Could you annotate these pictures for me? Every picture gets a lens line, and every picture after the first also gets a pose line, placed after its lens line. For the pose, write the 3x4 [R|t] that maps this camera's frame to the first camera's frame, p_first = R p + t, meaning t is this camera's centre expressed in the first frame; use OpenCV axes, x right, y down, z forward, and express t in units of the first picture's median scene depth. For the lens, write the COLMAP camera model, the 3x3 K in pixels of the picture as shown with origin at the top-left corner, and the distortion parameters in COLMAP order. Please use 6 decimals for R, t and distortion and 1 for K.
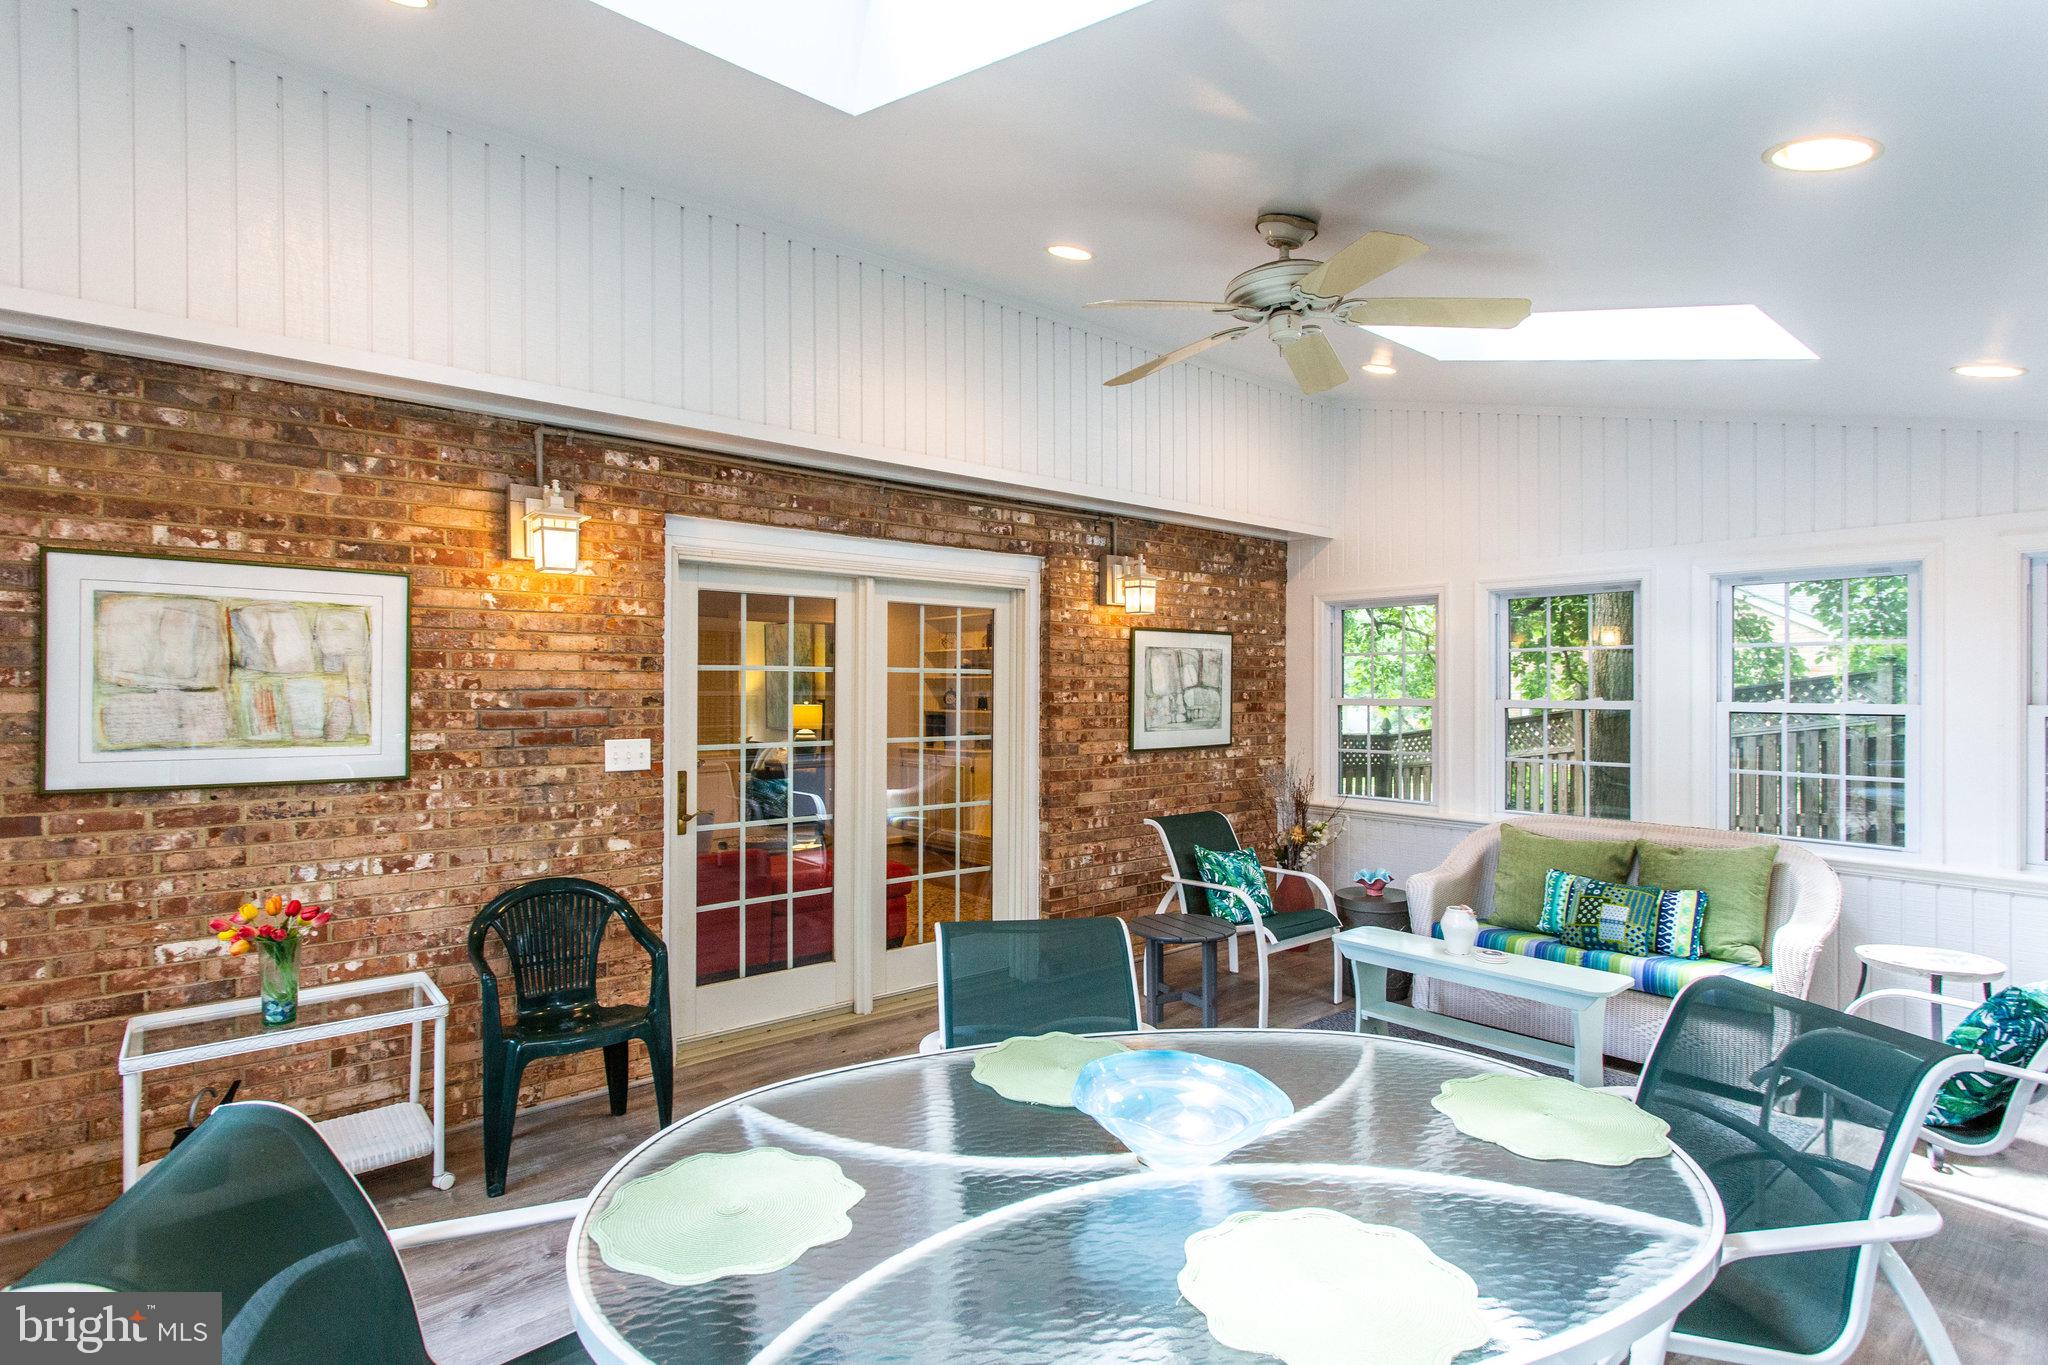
lens RADIAL K [[1017.4, 0, 1024.0], [0, 1017.4, 682.5], [0, 0, 1]] dist [0.002319, 0.000449]
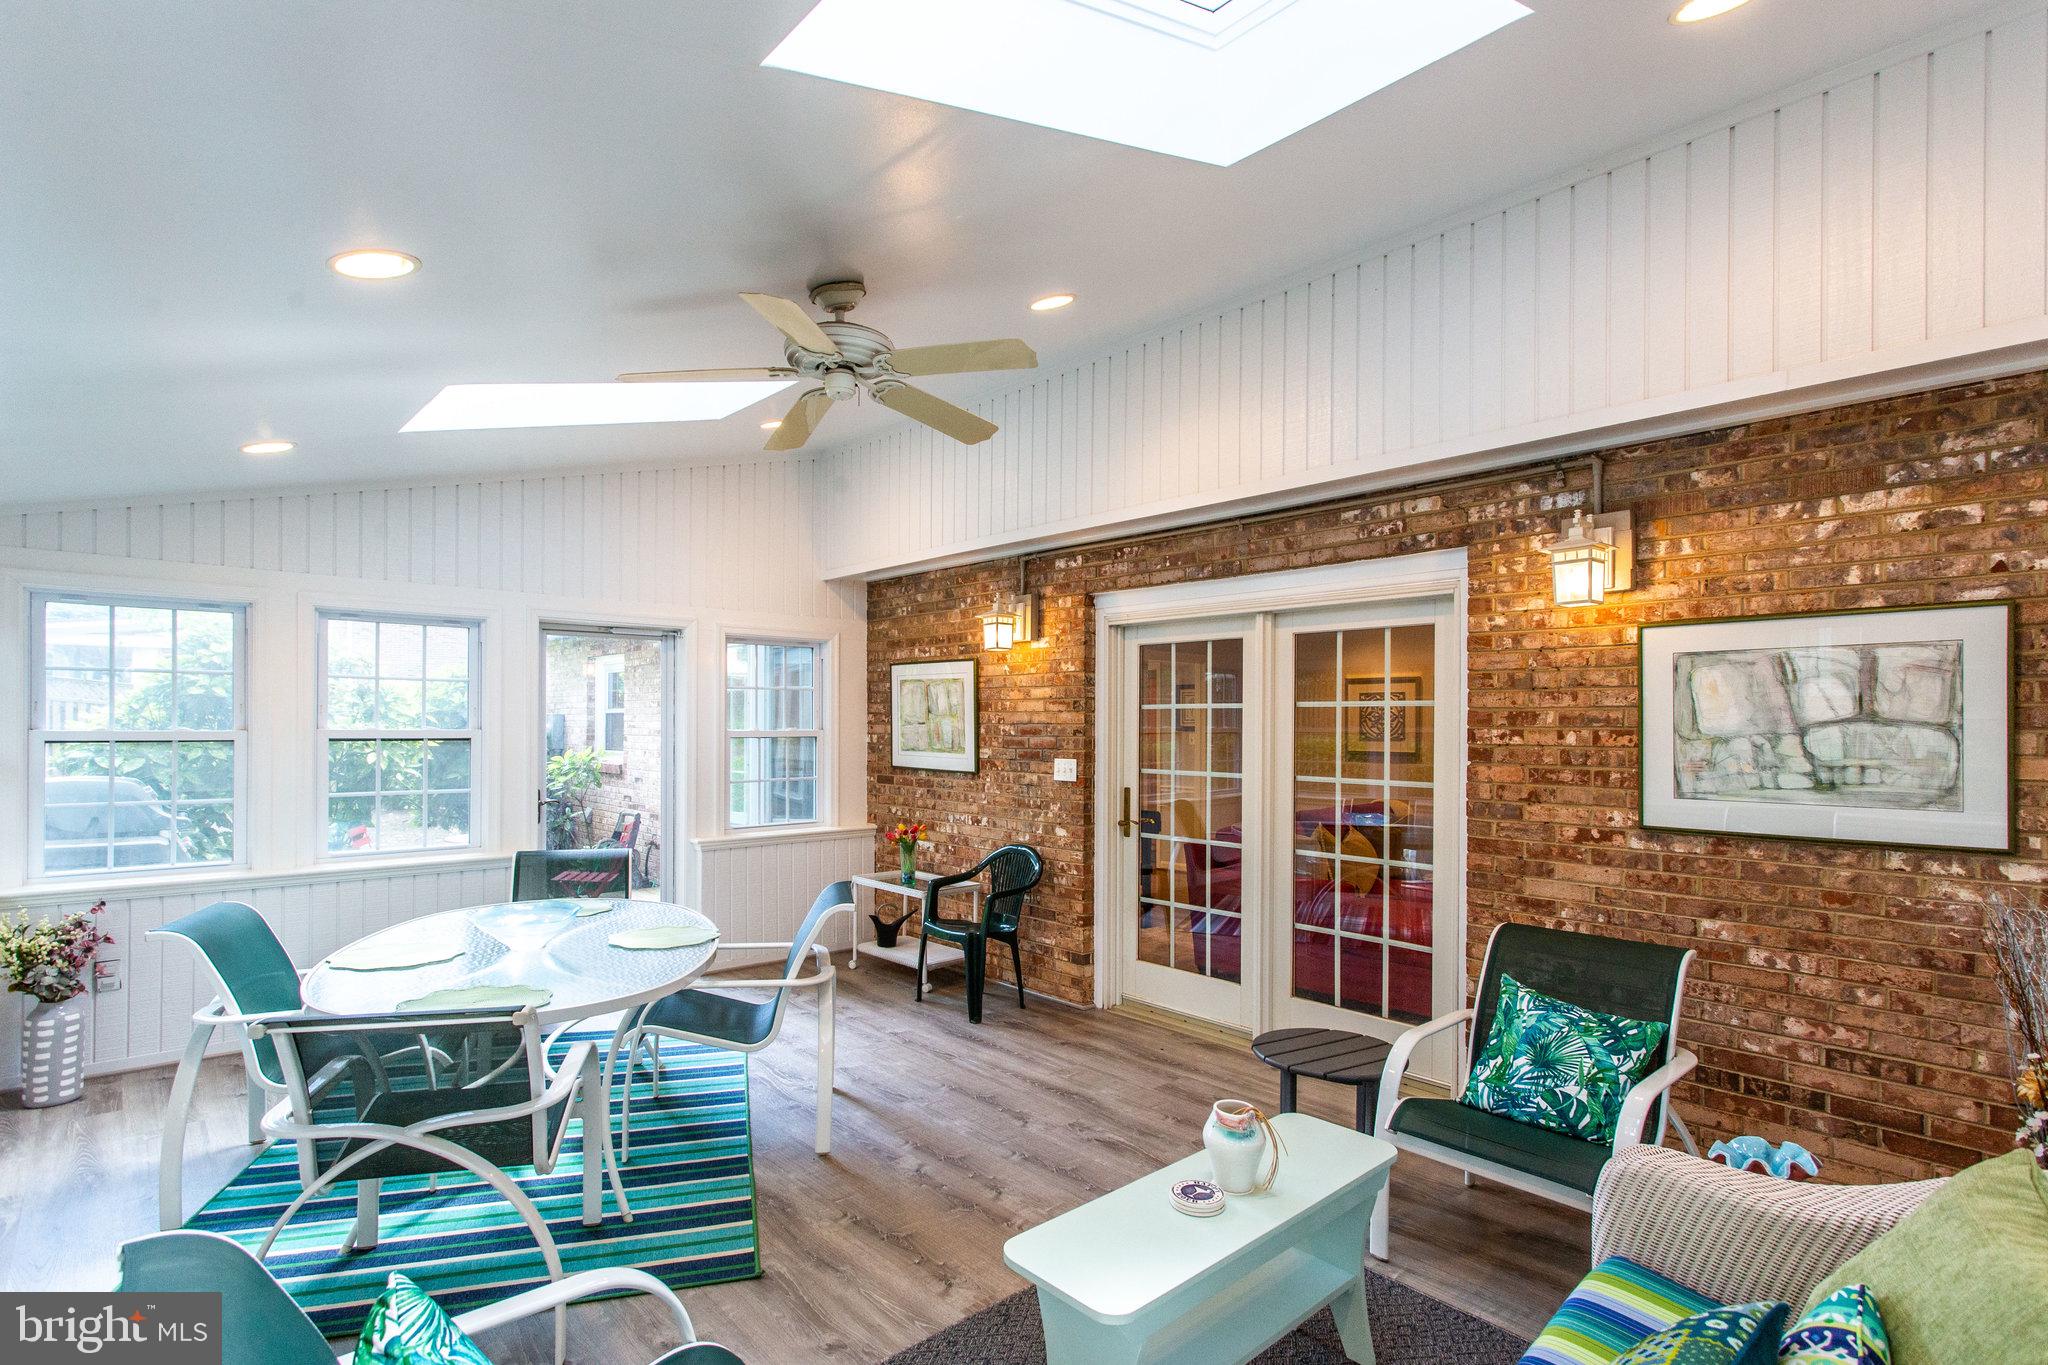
lens RADIAL K [[1019.4, 0, 970.8], [0, 1019.4, 712.6], [0, 0, 1]] dist [0.001228, 0.000257]
pose [[-0.003042, -0.012217, -0.999921, 0.818842], [0.001326, 0.999924, -0.012221, 0.006526], [0.999994, -0.001363, -0.003026, 0.689062]]
